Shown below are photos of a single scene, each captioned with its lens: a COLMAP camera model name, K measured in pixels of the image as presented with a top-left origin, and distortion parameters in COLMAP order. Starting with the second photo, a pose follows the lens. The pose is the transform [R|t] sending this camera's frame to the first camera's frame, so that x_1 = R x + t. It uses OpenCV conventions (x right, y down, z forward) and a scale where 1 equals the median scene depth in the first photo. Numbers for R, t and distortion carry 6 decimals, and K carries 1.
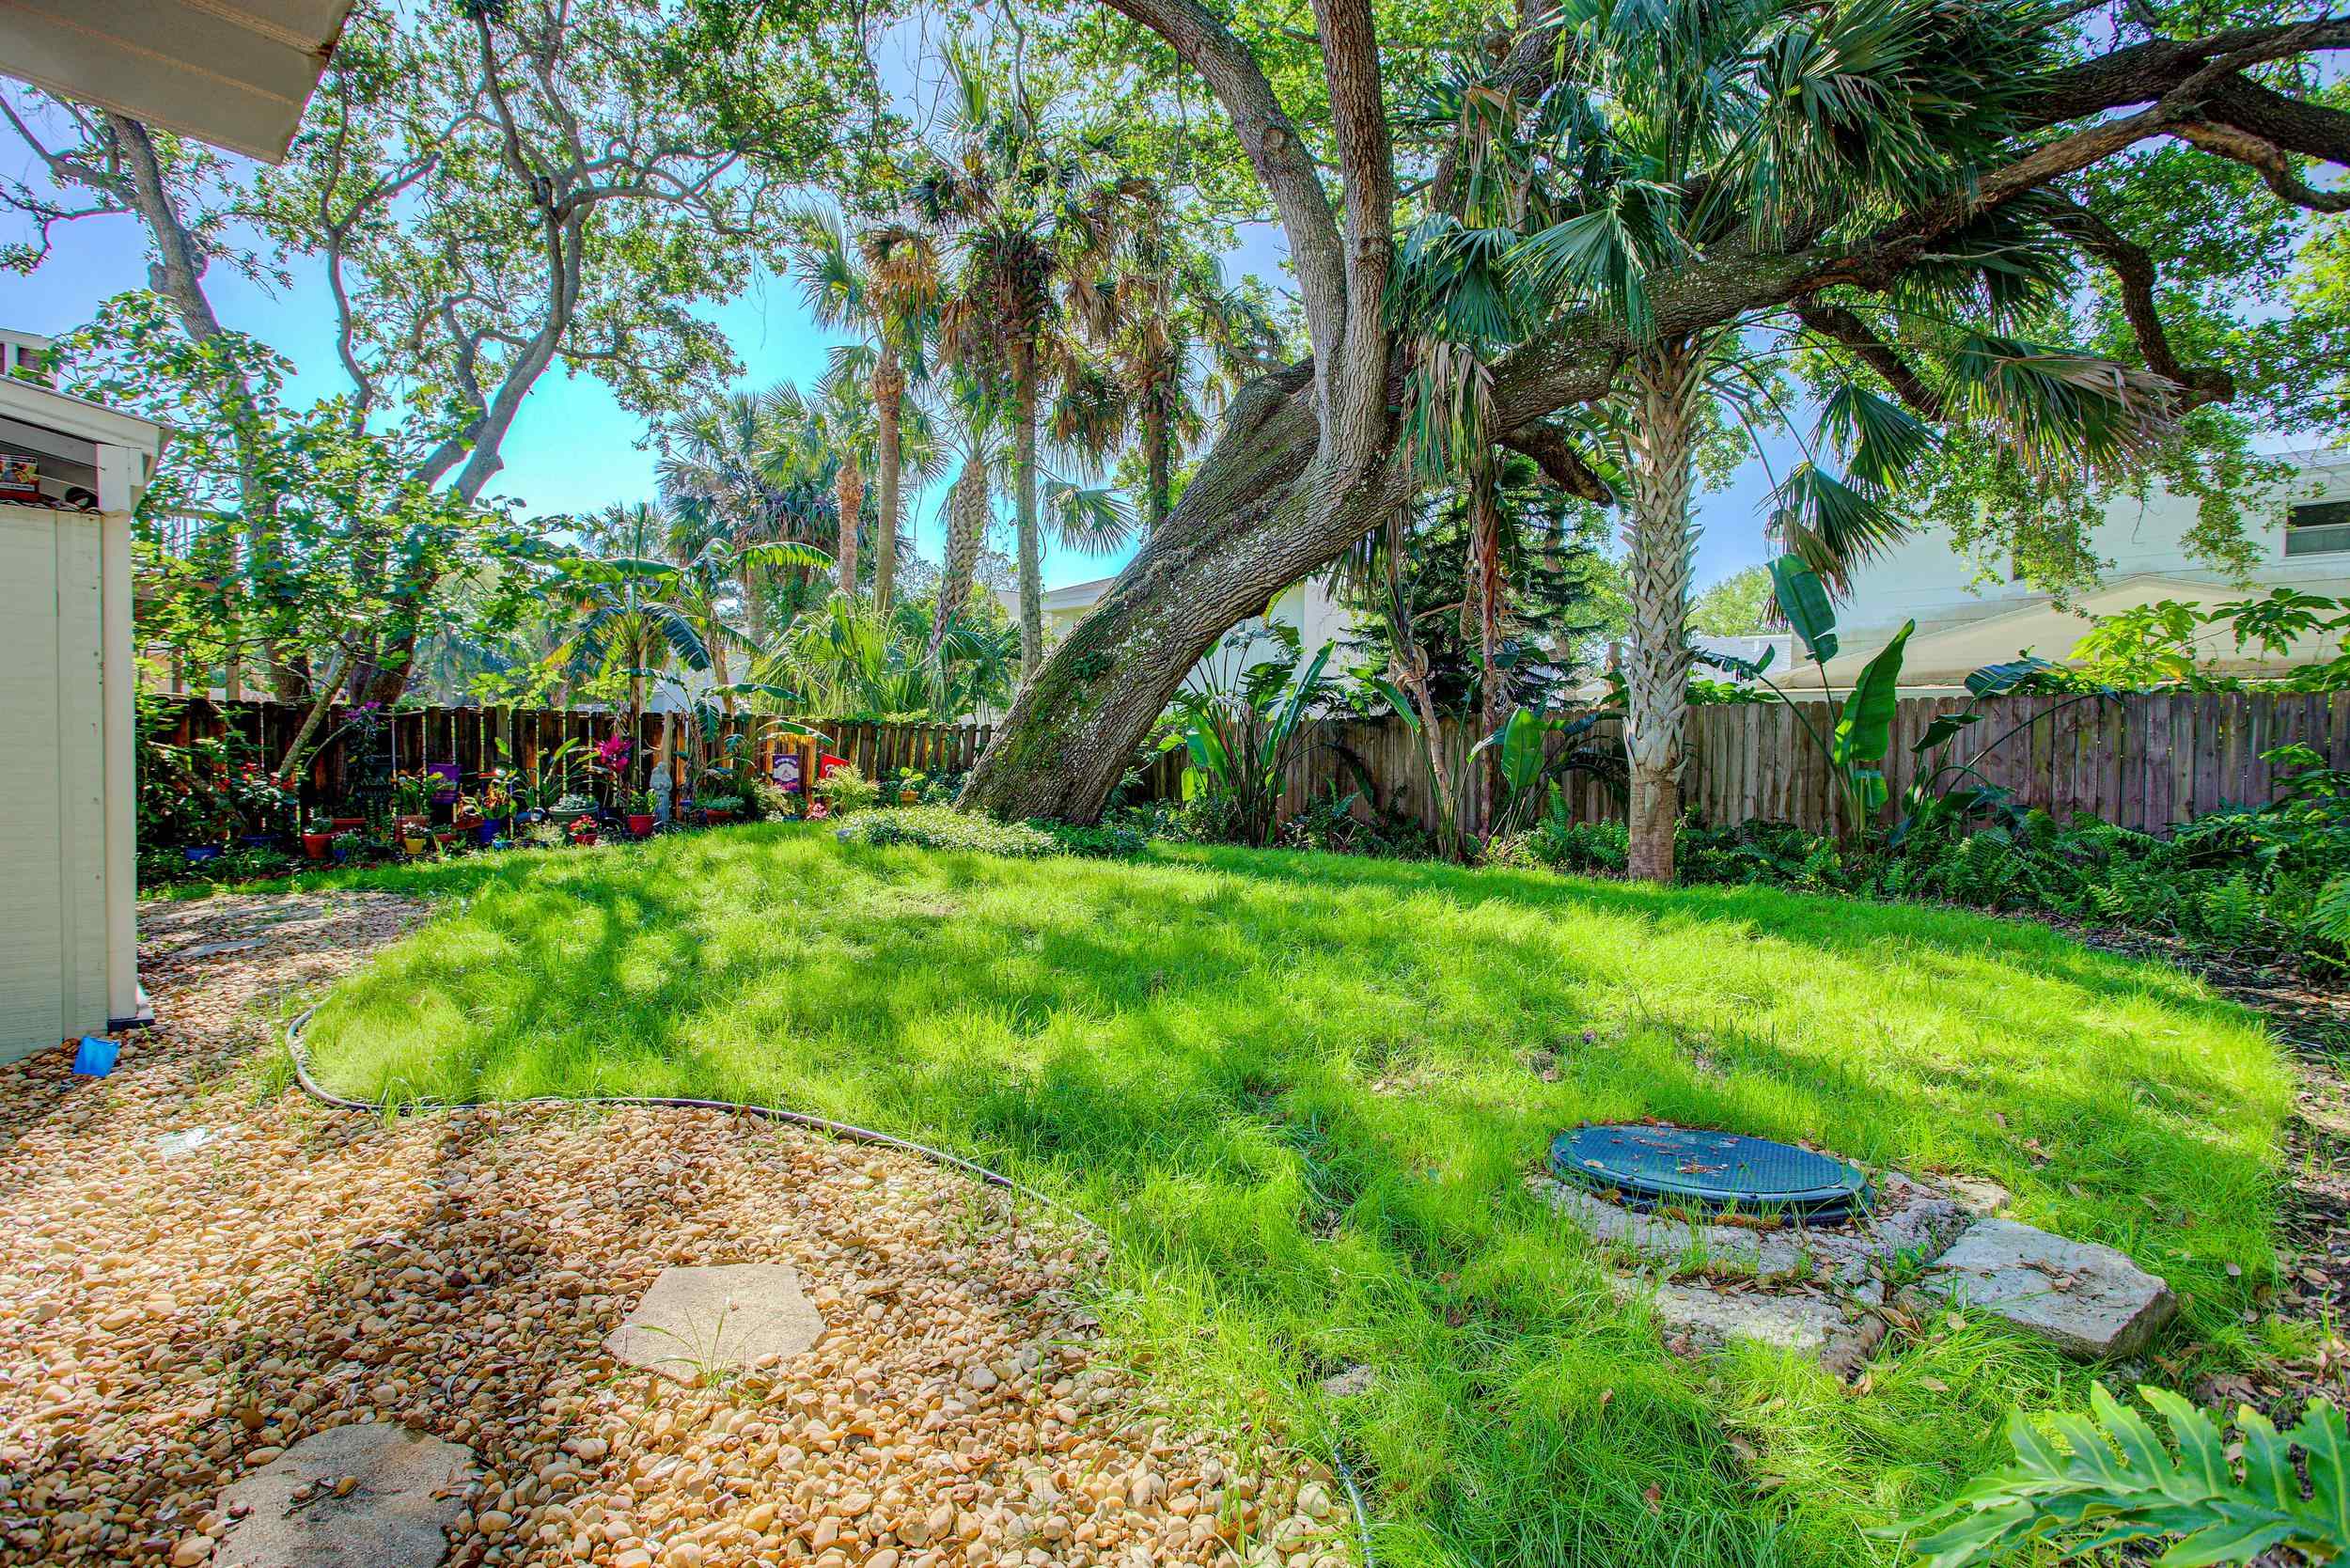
lens RADIAL K [[1193.4, 0, 1175.0], [0, 1193.4, 784.0], [0, 0, 1]] dist [0.001854, 0.001296]
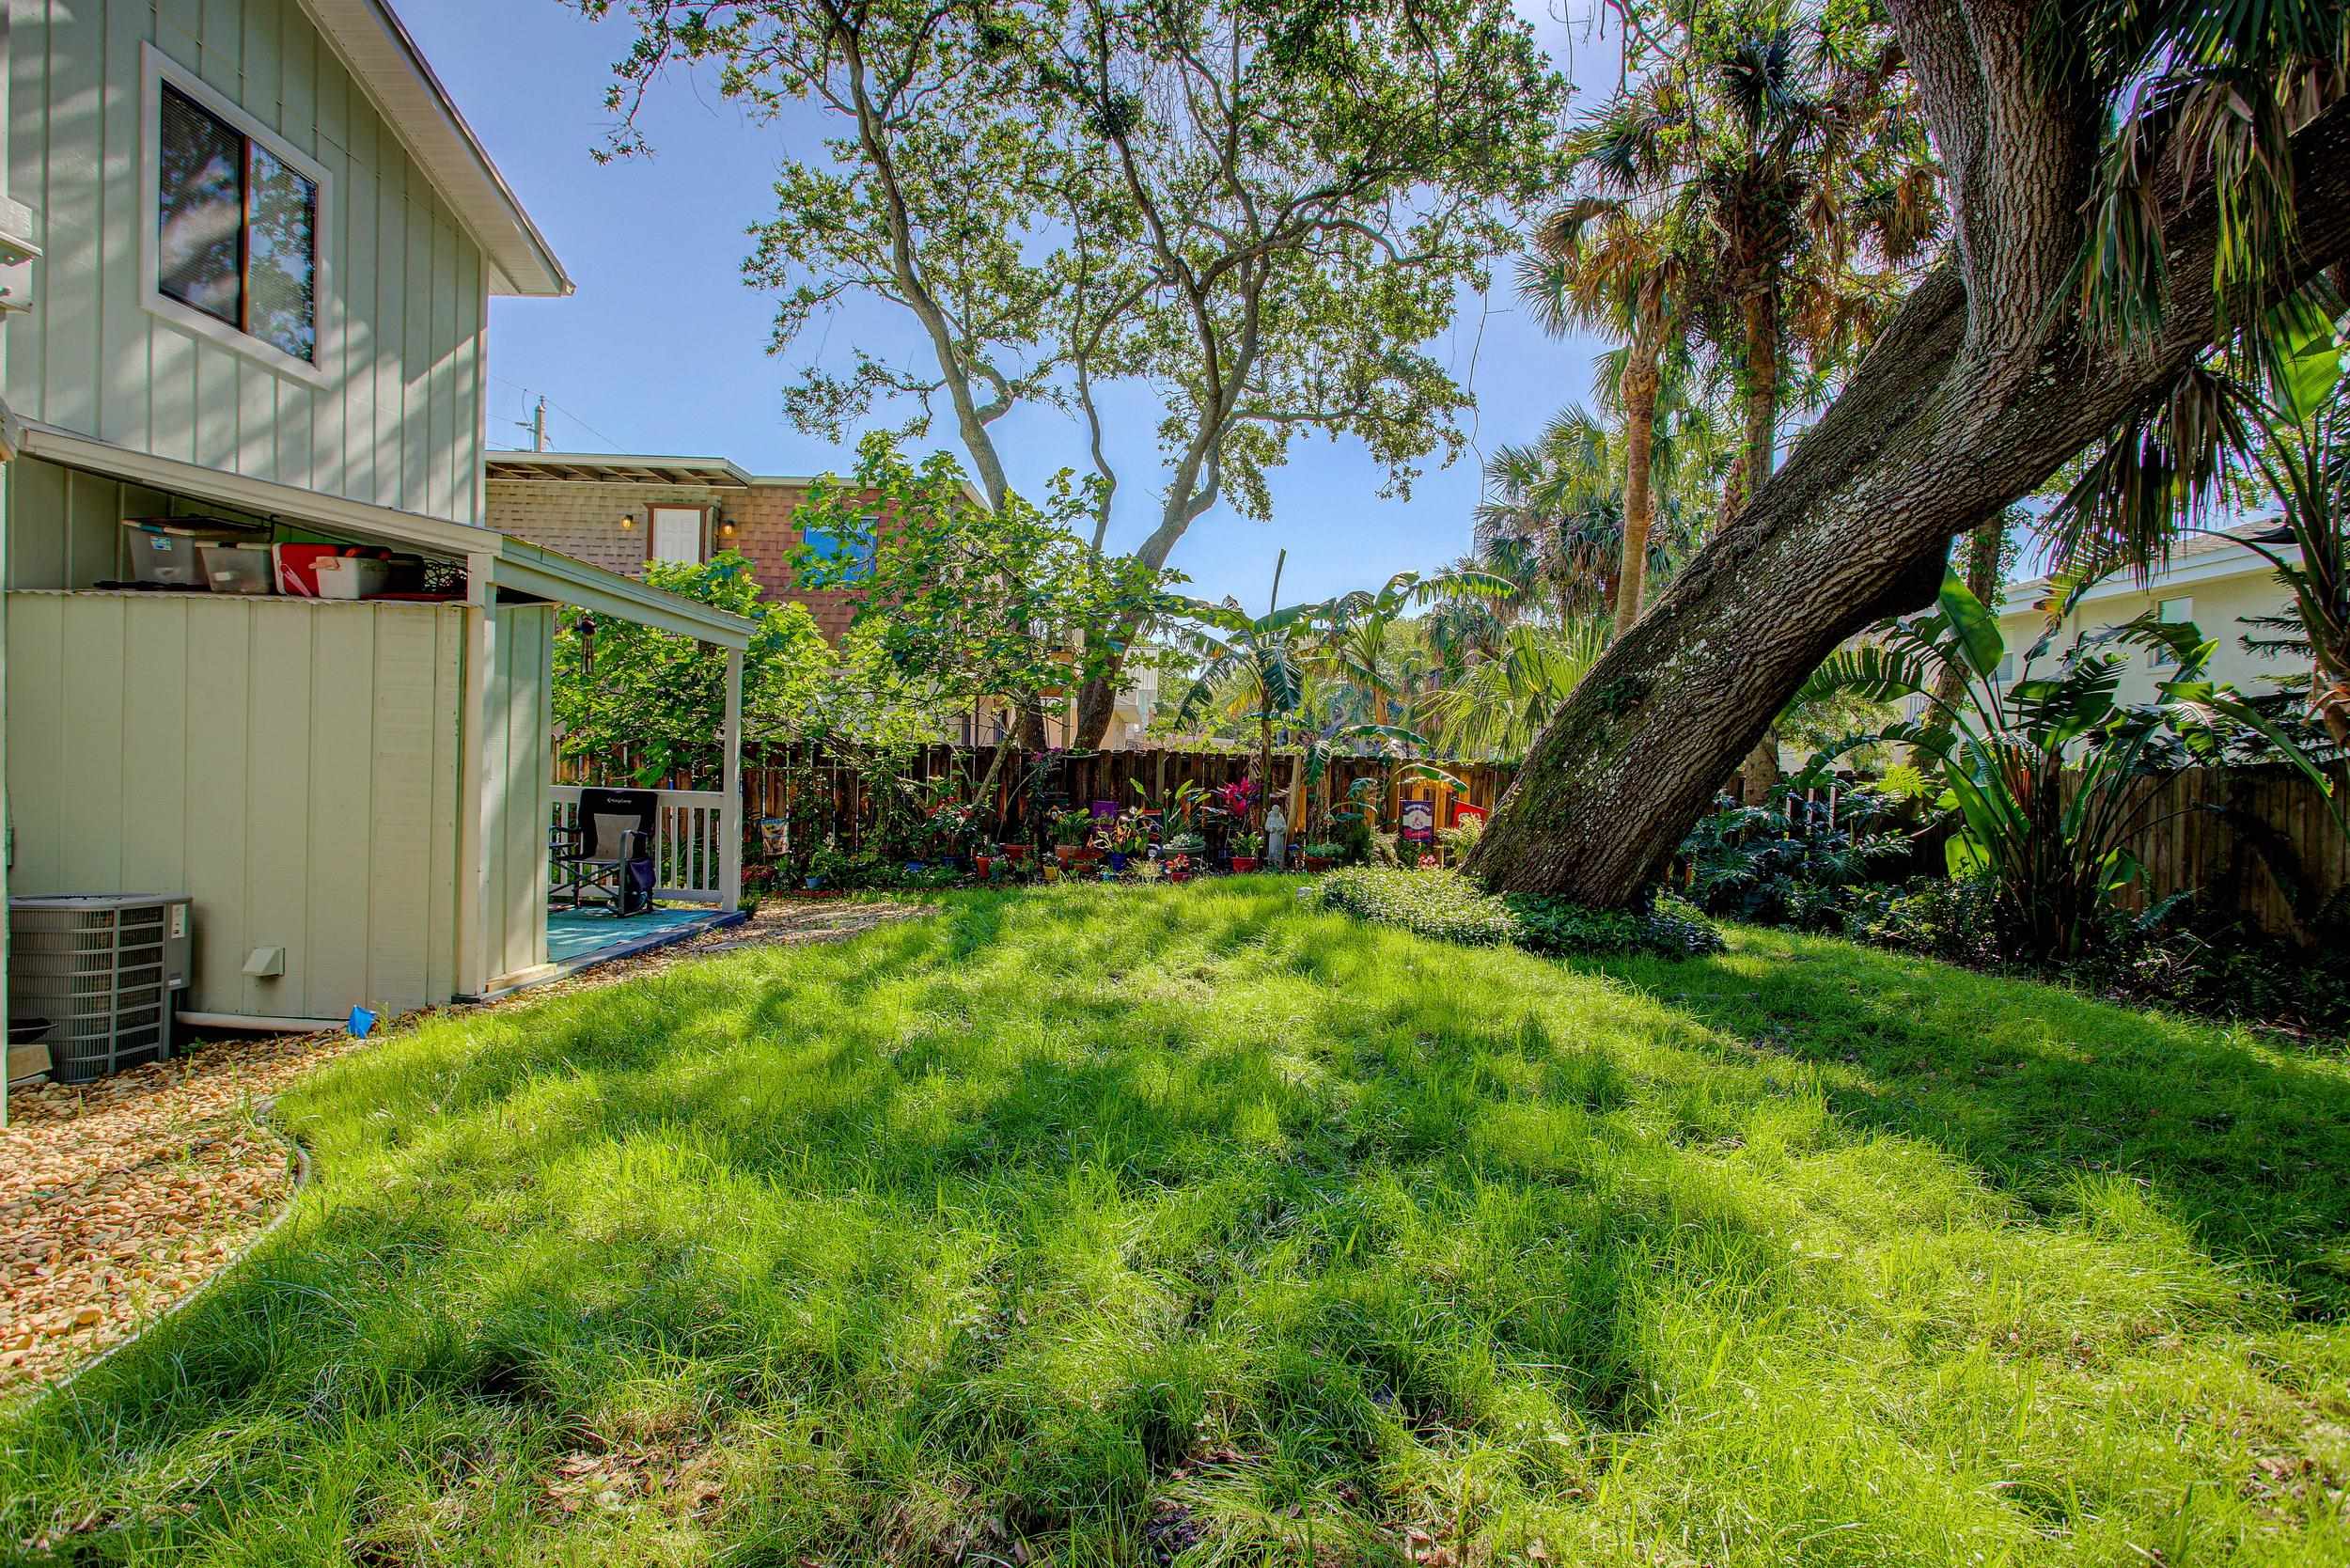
lens RADIAL K [[1193.4, 0, 1175.0], [0, 1193.4, 784.0], [0, 0, 1]] dist [0.001854, 0.001296]
pose [[0.725864, 0.016468, -0.687641, 0.175820], [-0.039153, 0.999082, -0.017402, -0.013636], [0.686723, 0.039554, 0.725842, 0.192738]]
